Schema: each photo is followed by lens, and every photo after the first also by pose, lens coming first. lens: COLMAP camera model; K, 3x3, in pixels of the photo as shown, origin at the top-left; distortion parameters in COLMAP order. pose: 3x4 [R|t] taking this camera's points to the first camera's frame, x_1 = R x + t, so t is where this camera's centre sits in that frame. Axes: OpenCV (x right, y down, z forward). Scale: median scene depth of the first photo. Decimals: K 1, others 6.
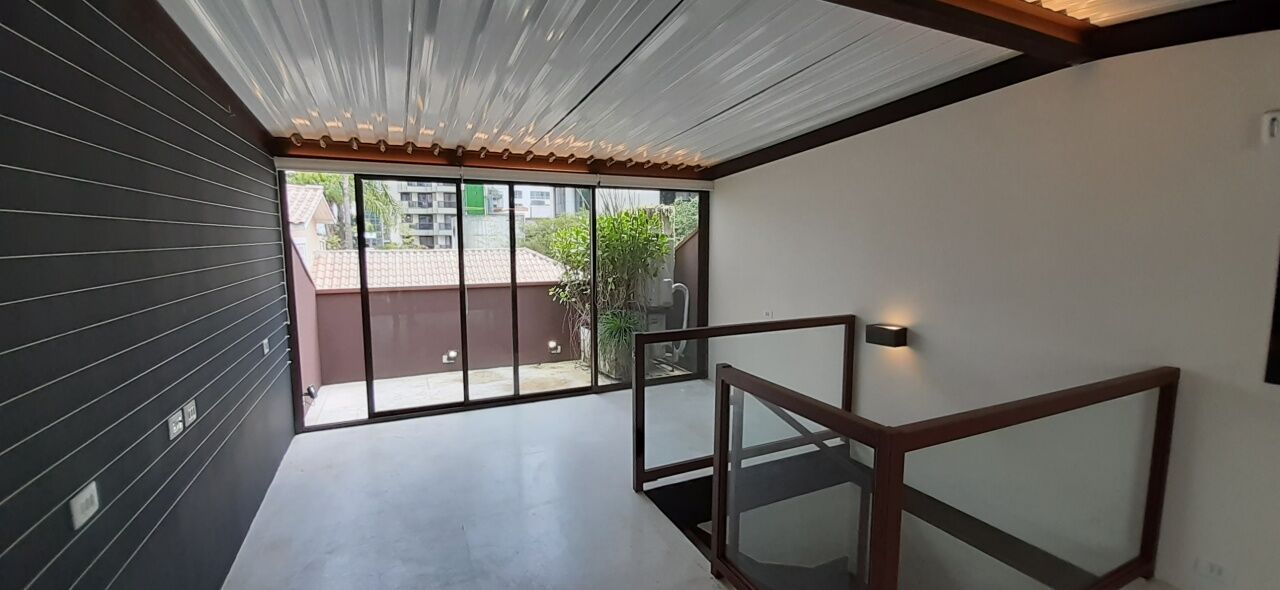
lens RADIAL K [[512.0, 0, 649.5], [0, 512.0, 293.7], [0, 0, 1]] dist [-0.016053, -0.002883]
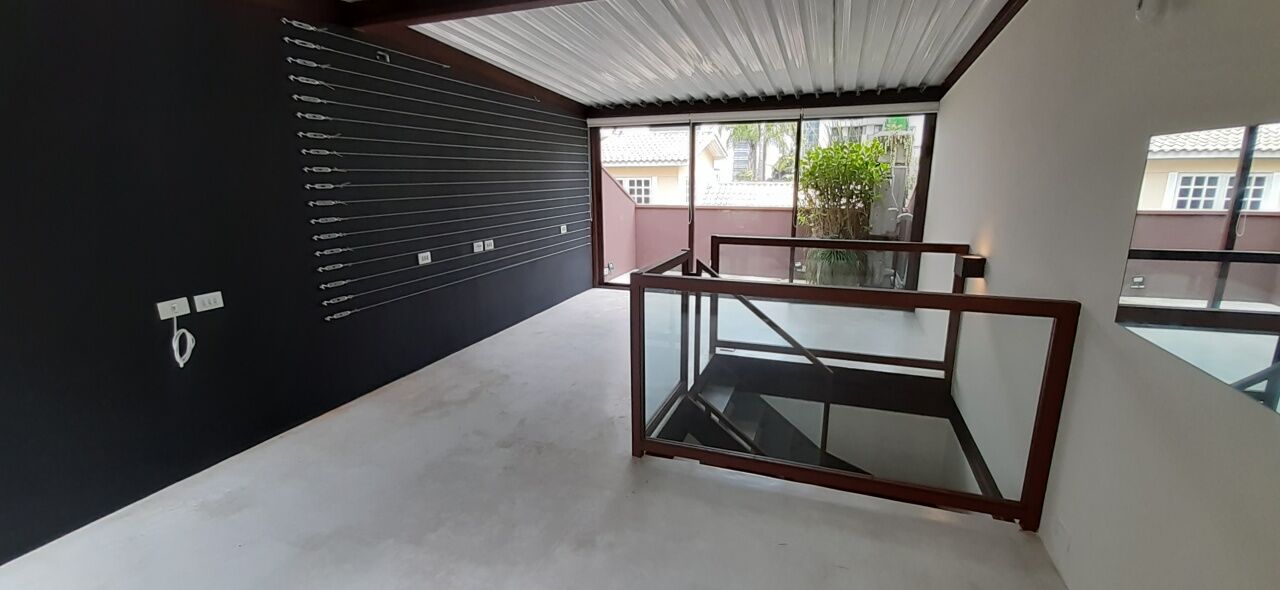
lens RADIAL K [[507.7, 0, 642.0], [0, 507.7, 294.3], [0, 0, 1]] dist [-0.016262, 0.000354]
pose [[0.690955, 0.156972, -0.705649, 0.415148], [-0.067765, 0.985906, 0.152961, 0.019691], [0.719714, -0.057870, 0.691854, -0.036830]]
